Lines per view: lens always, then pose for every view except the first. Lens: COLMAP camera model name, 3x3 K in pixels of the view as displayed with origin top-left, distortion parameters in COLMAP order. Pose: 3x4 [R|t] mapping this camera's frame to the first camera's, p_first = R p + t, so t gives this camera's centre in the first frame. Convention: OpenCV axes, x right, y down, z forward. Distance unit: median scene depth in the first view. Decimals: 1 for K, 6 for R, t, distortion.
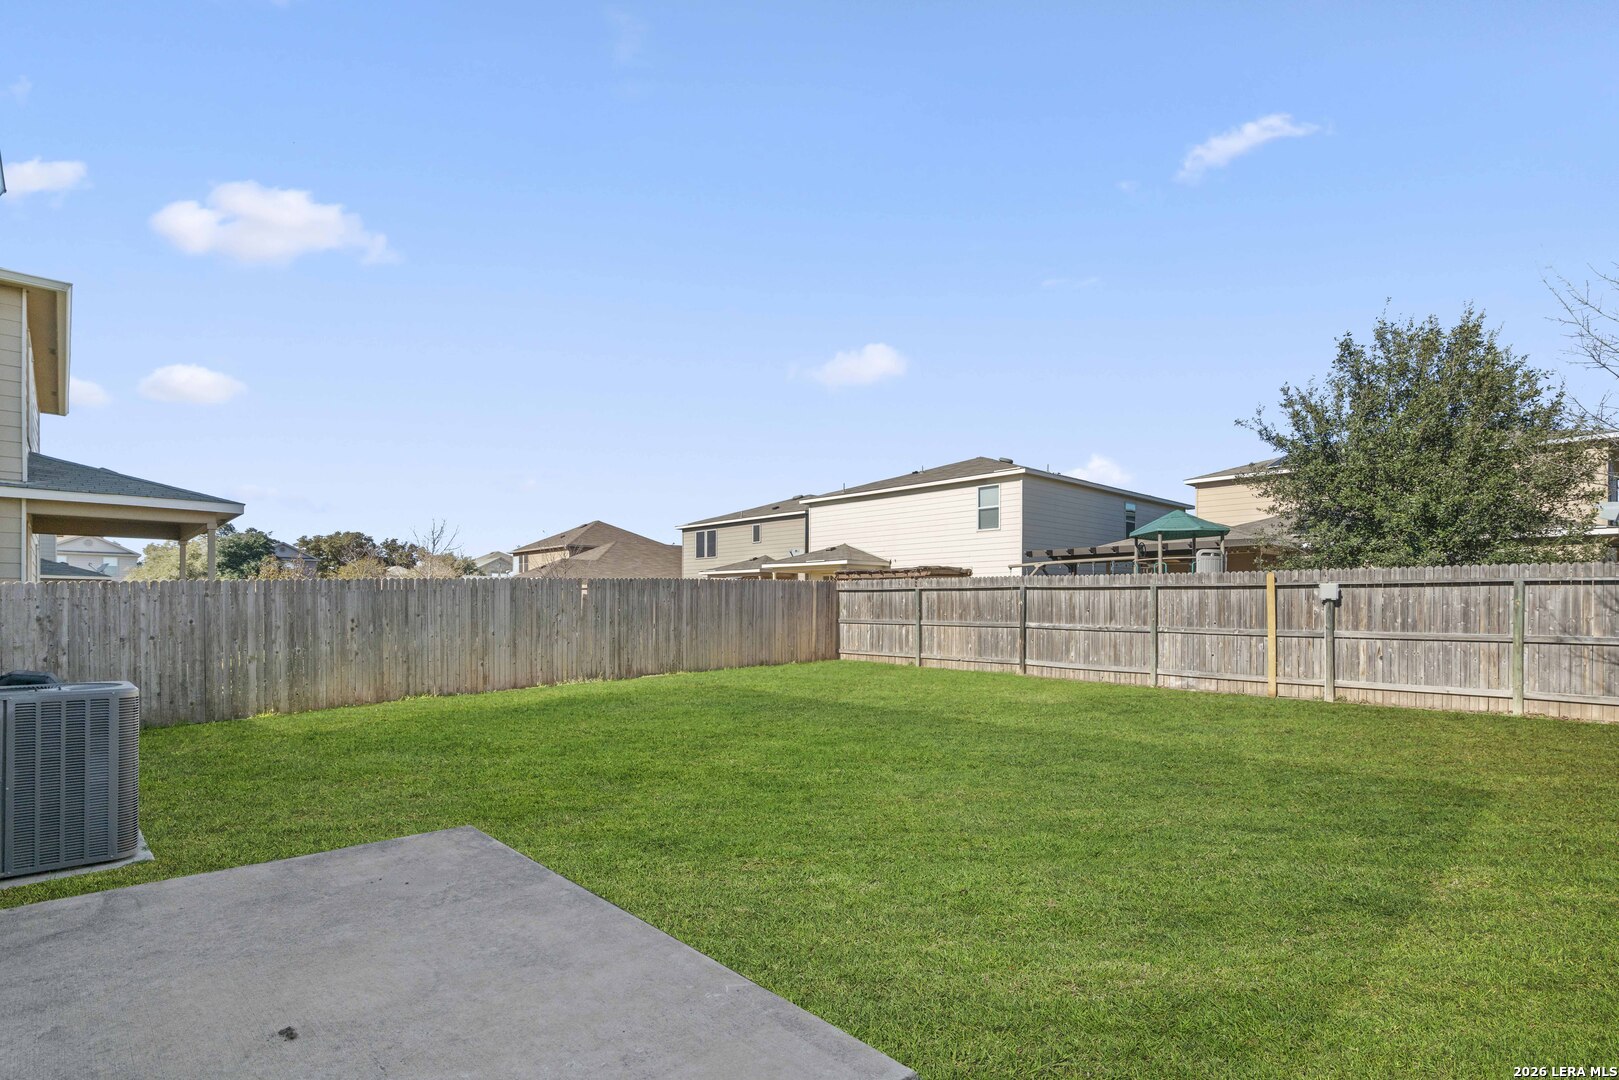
lens RADIAL K [[788.7, 0, 816.2], [0, 788.7, 606.0], [0, 0, 1]] dist [-0.000758, 0.000125]
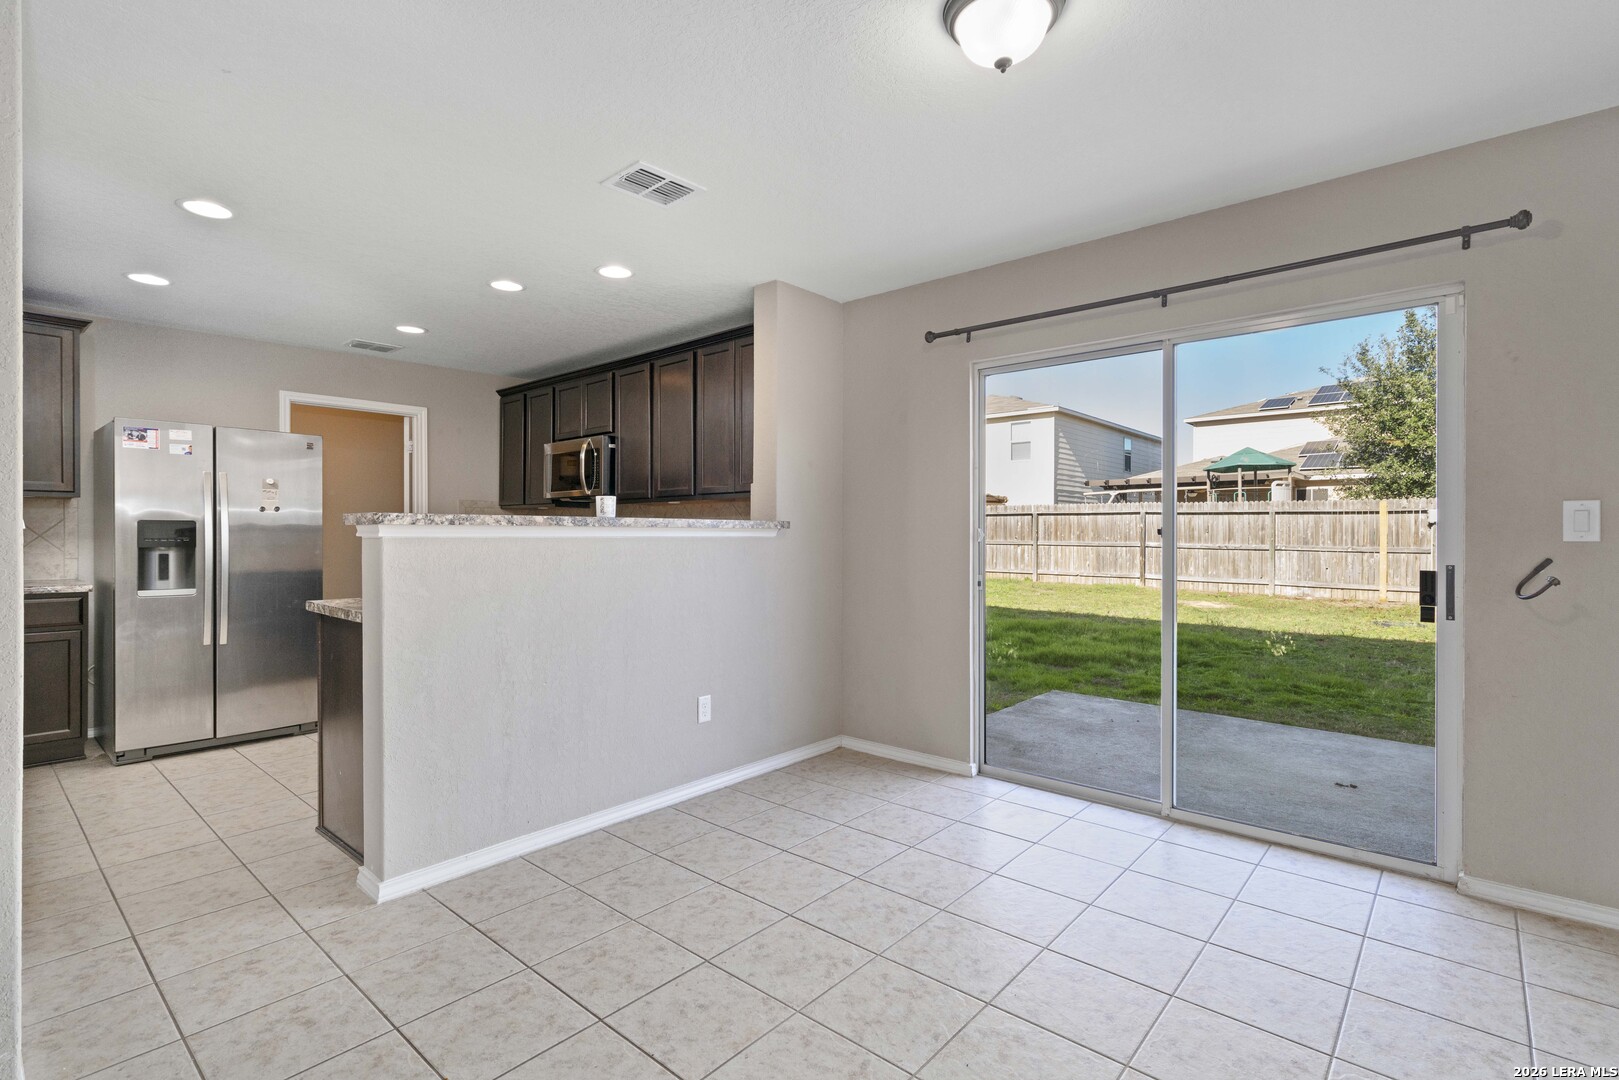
lens RADIAL K [[756.1, 0, 810.5], [0, 756.1, 535.5], [0, 0, 1]] dist [-0.002128, -0.000114]
pose [[0.996264, 0.000615, 0.086362, -0.302932], [-0.001076, 0.999985, 0.005293, 0.004874], [-0.086357, -0.005366, 0.996250, -0.068612]]
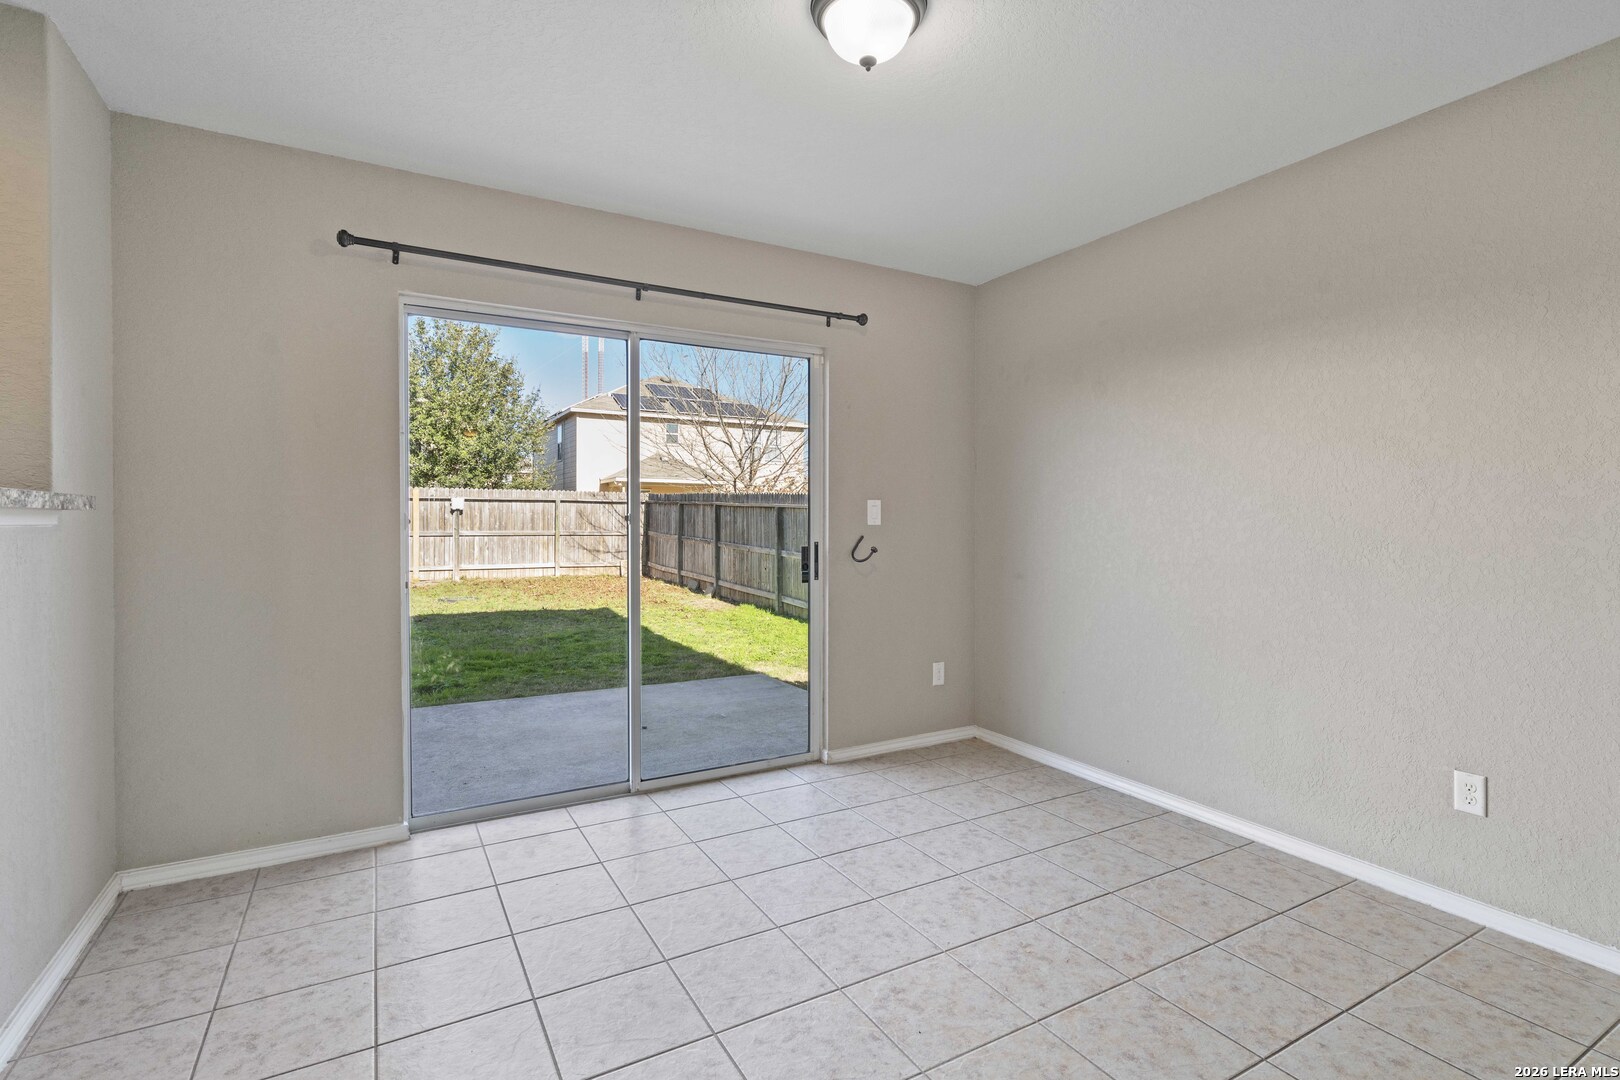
lens RADIAL K [[767.5, 0, 812.3], [0, 767.5, 530.8], [0, 0, 1]] dist [-0.006283, 0.000037]
pose [[0.243782, -0.013115, 0.969741, -0.382450], [-0.004809, 0.999880, 0.014732, 0.005005], [-0.969818, -0.008255, 0.243690, 0.022630]]
